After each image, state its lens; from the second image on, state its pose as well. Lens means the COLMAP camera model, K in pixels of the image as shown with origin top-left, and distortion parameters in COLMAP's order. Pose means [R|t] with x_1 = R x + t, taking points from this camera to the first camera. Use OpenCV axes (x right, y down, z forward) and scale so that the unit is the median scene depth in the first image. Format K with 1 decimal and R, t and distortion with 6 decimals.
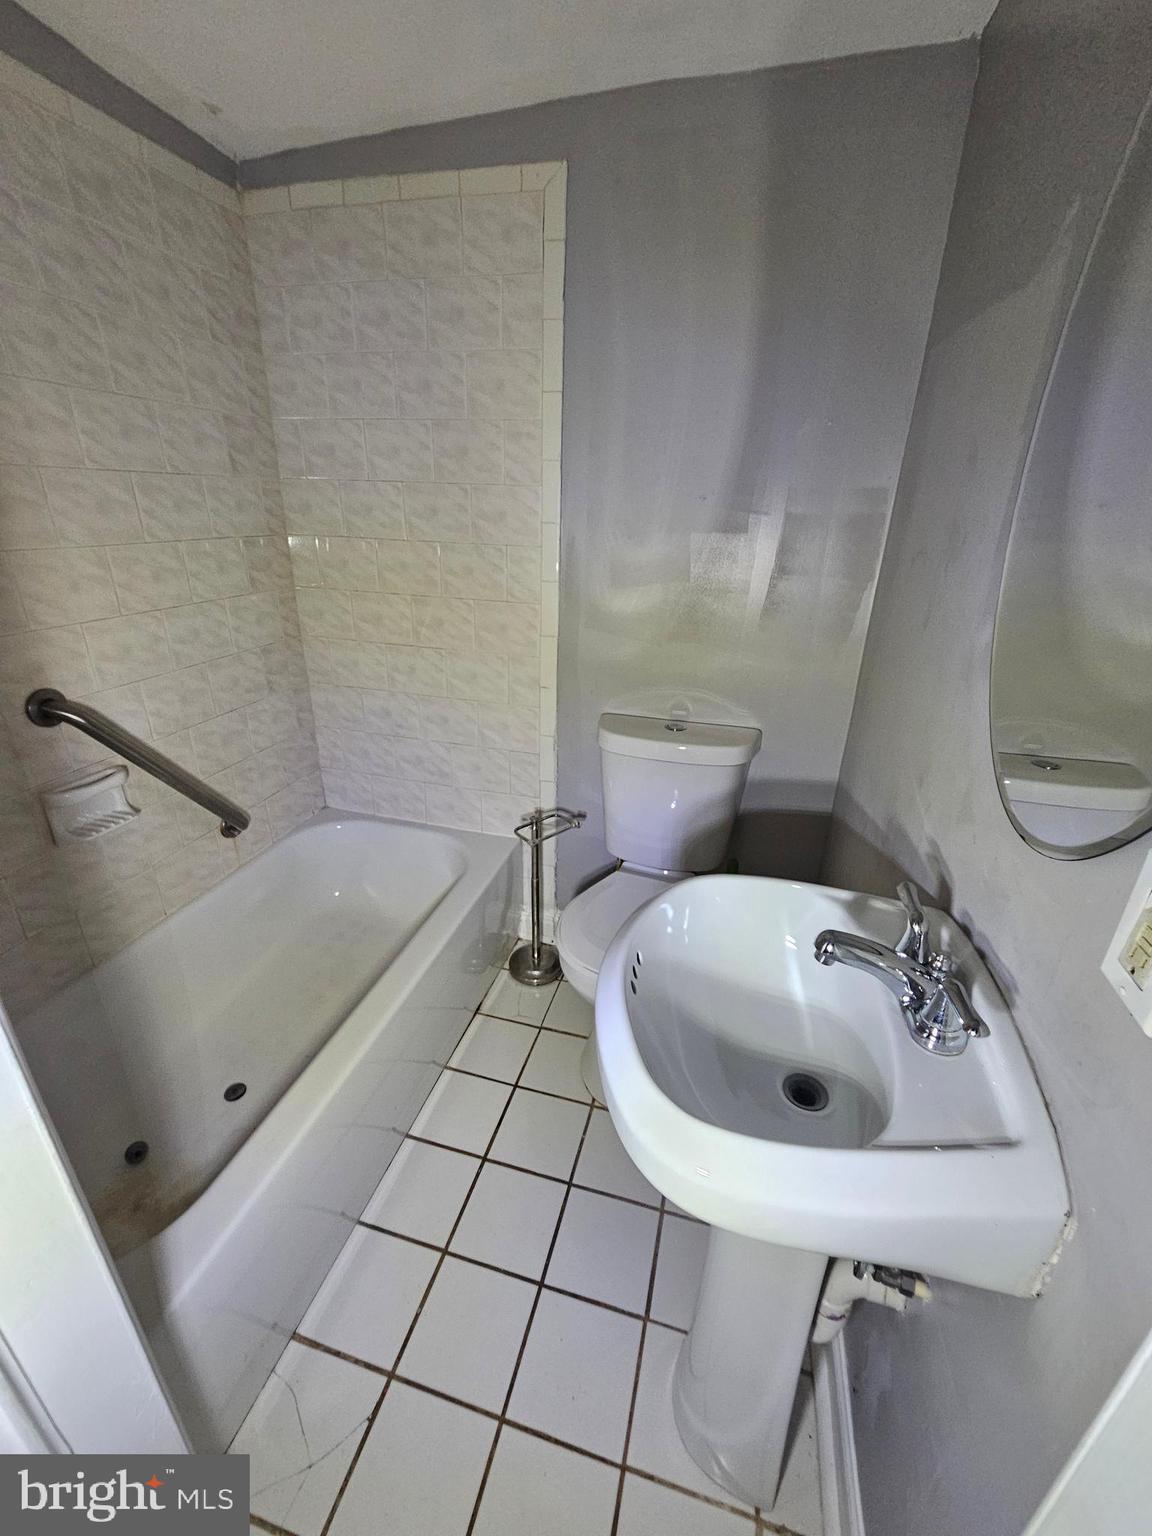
lens RADIAL K [[627.2, 0, 566.5], [0, 627.2, 774.5], [0, 0, 1]] dist [-0.000981, -0.000775]
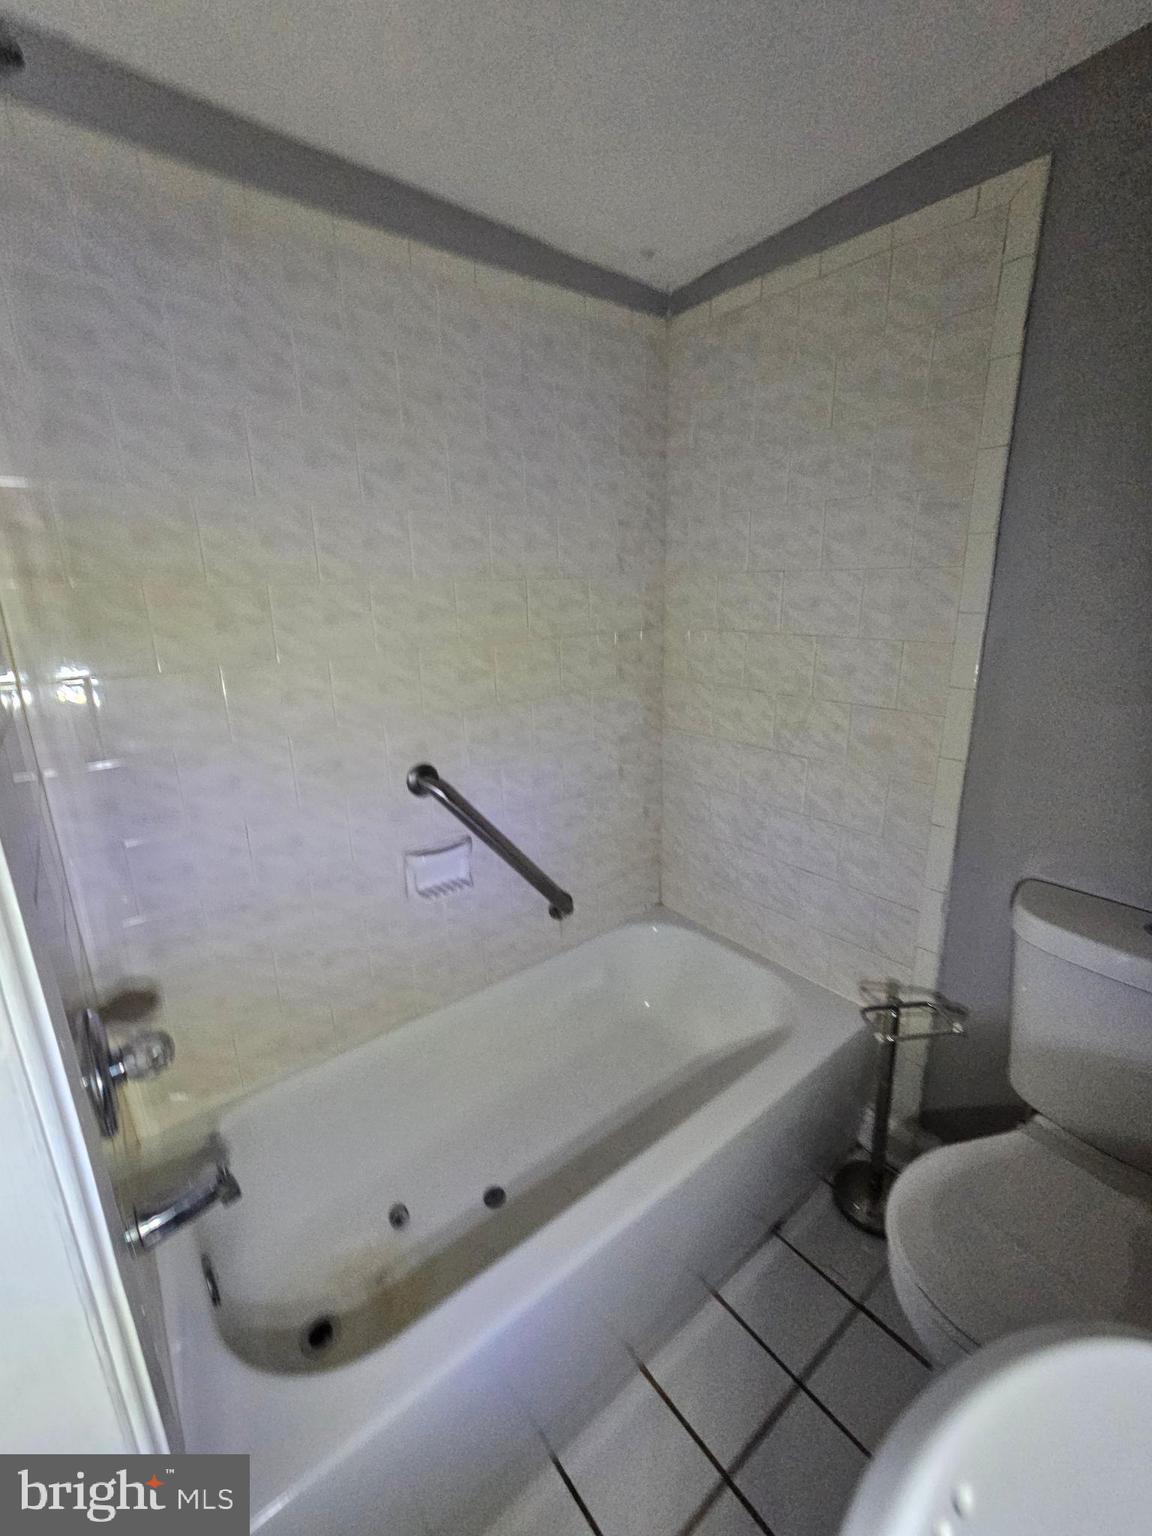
lens RADIAL K [[627.2, 0, 576.4], [0, 627.2, 753.8], [0, 0, 1]] dist [-0.000981, -0.000775]
pose [[0.810060, 0.110092, -0.575919, 0.038127], [-0.192929, 0.977568, -0.084494, -0.081337], [0.553698, 0.179556, 0.813129, 0.161361]]
